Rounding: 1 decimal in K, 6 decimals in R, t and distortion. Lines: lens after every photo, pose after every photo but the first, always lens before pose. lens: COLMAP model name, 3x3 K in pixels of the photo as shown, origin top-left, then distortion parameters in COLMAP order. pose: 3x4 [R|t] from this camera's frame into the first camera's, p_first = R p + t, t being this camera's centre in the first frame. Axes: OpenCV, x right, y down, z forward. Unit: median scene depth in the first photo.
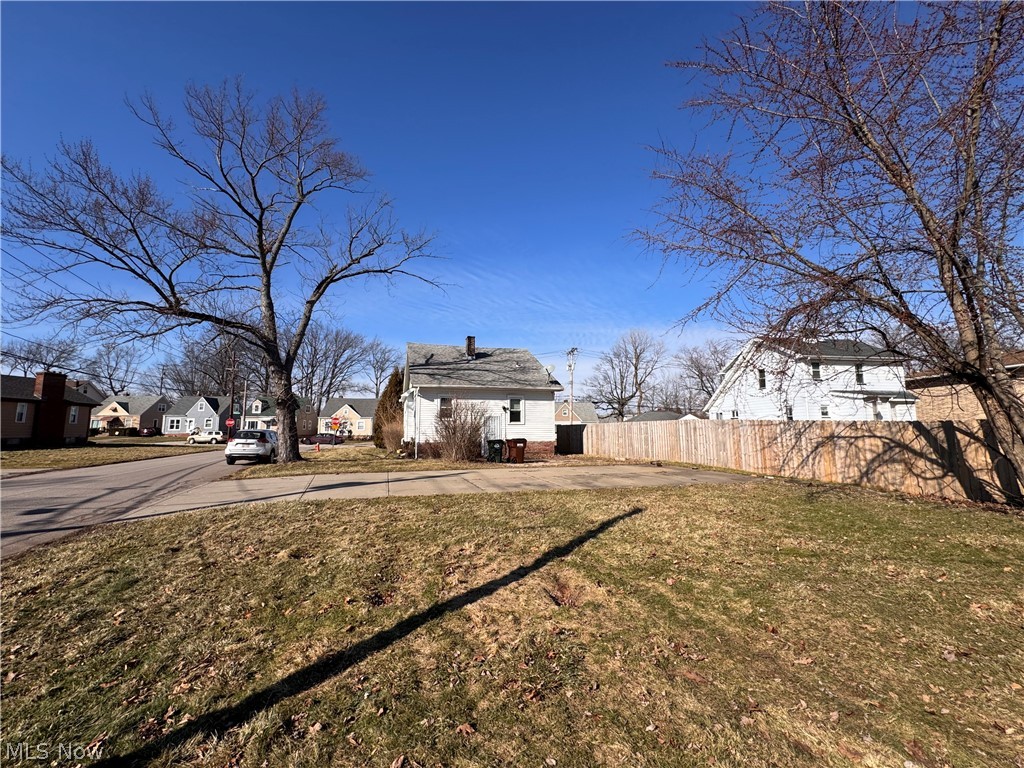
lens RADIAL K [[408.9, 0, 511.1], [0, 408.9, 383.2], [0, 0, 1]] dist [-0.000583, 0.000455]
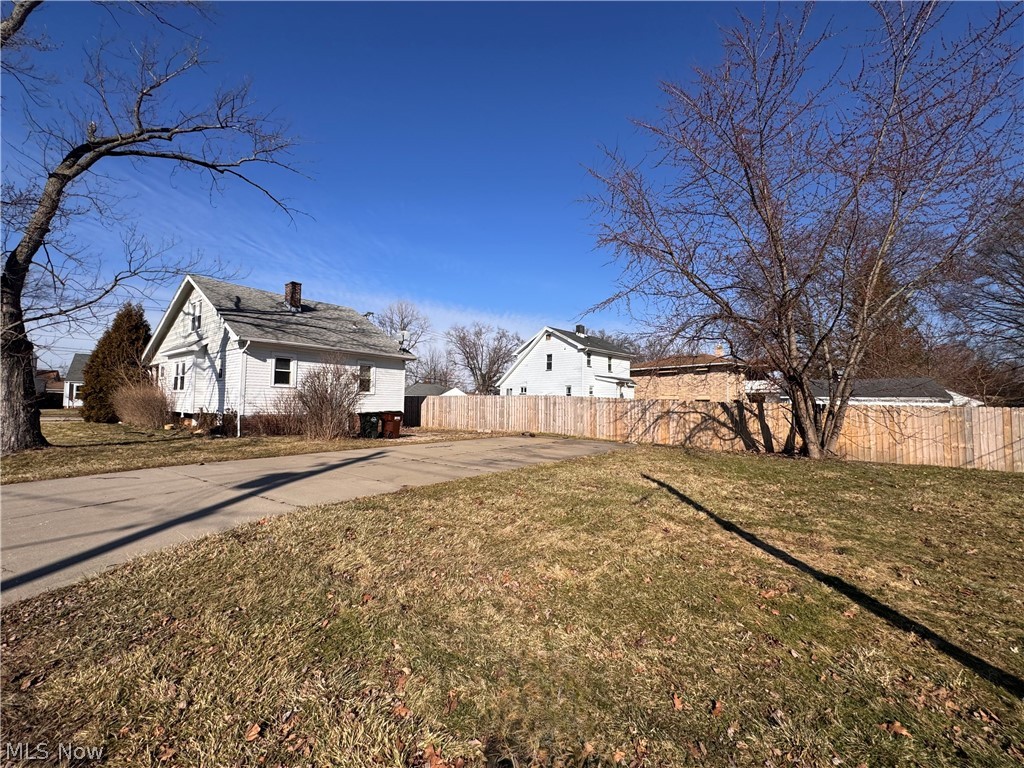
lens RADIAL K [[408.9, 0, 511.1], [0, 408.9, 383.2], [0, 0, 1]] dist [-0.000583, 0.000455]
pose [[0.809261, 0.045010, 0.585723, -0.307649], [-0.086859, 0.995269, 0.043526, 0.013786], [-0.580993, -0.086099, 0.809342, 0.135286]]
